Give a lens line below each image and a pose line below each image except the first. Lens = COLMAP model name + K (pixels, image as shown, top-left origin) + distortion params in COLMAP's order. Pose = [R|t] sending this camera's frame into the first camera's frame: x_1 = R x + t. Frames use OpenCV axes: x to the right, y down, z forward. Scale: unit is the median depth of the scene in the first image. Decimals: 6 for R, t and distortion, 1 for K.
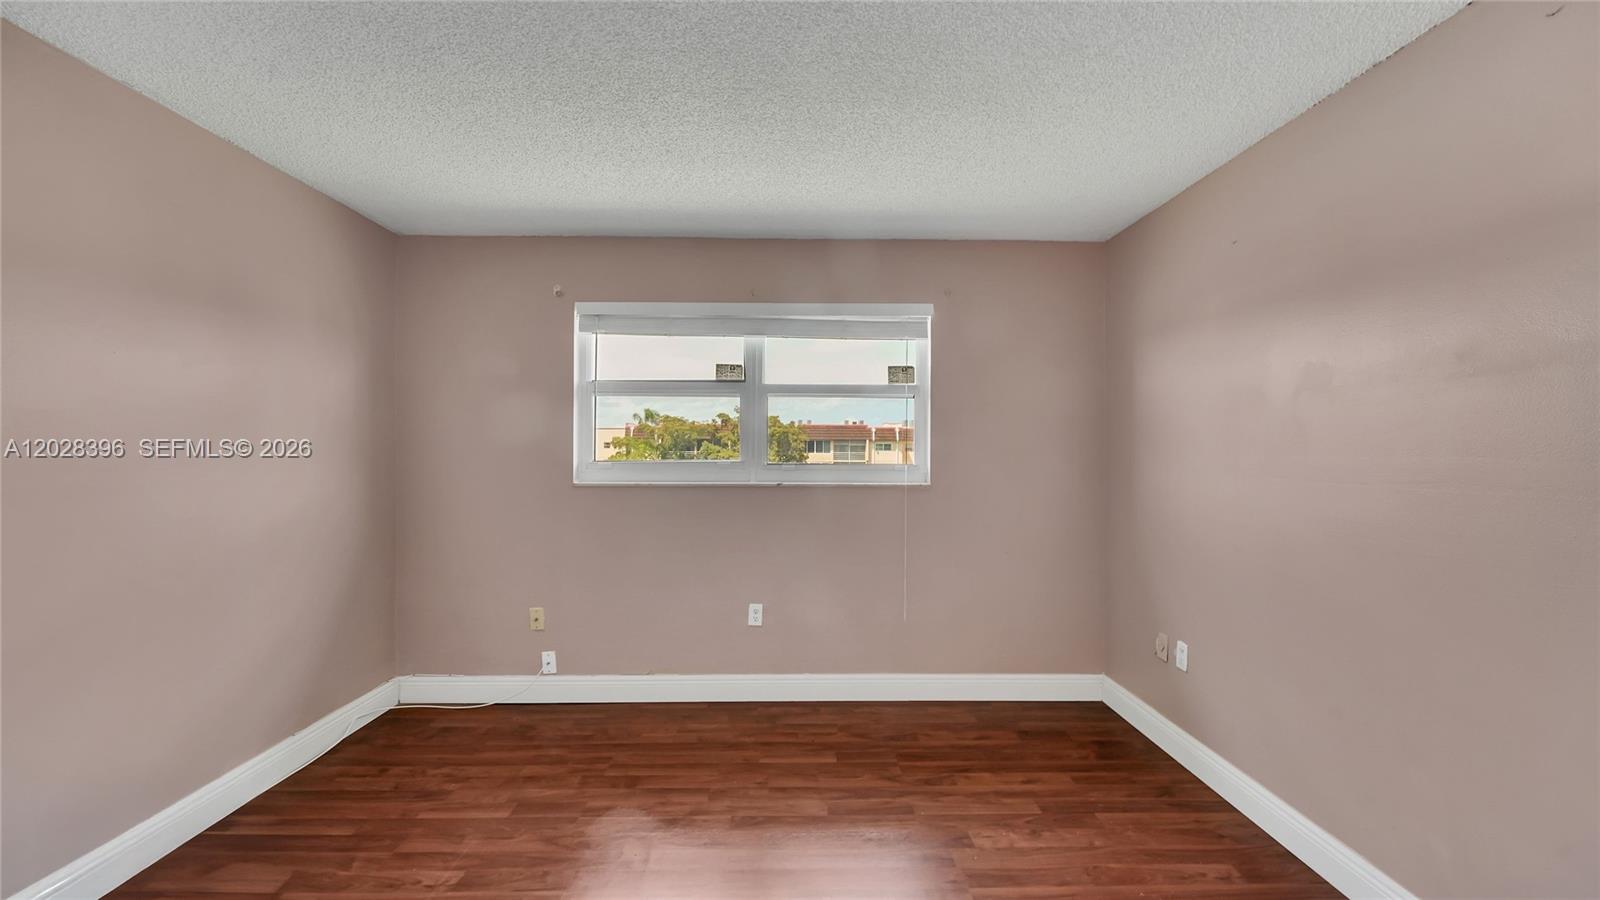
lens RADIAL K [[646.9, 0, 790.7], [0, 646.9, 442.3], [0, 0, 1]] dist [0.000032, 0.000094]
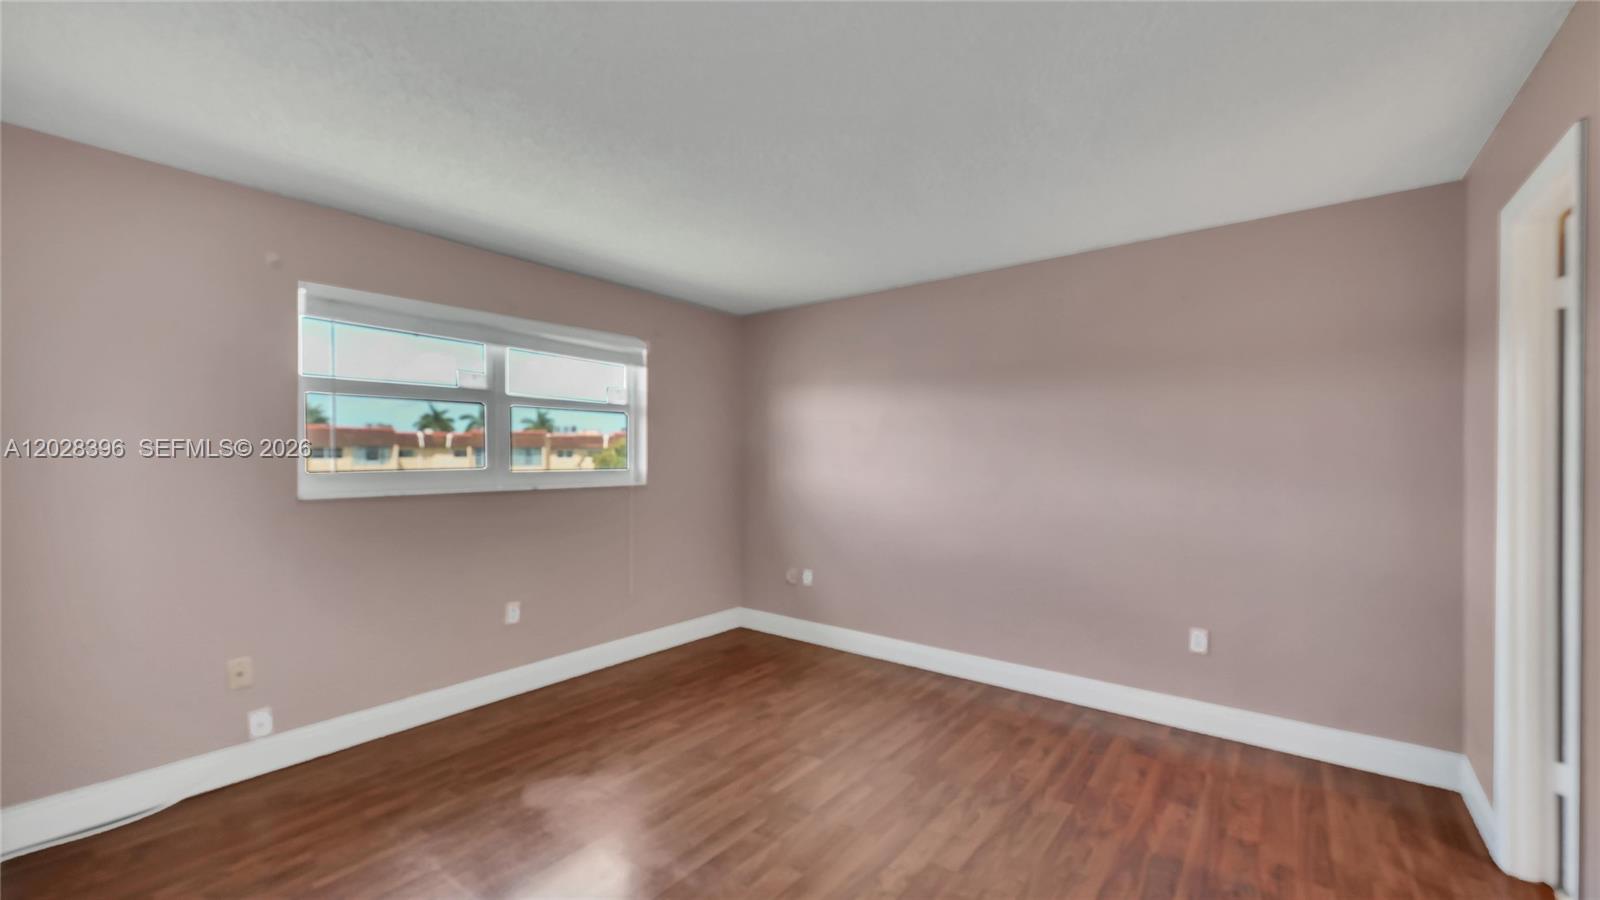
lens RADIAL K [[666.5, 0, 800.0], [0, 666.5, 450.0], [0, 0, 1]] dist [0.019142, 0.000086]
pose [[0.611703, 0.004379, 0.791076, -0.645508], [-0.008061, 0.999967, 0.000698, -0.004020], [-0.791047, -0.006804, 0.611718, -0.038330]]
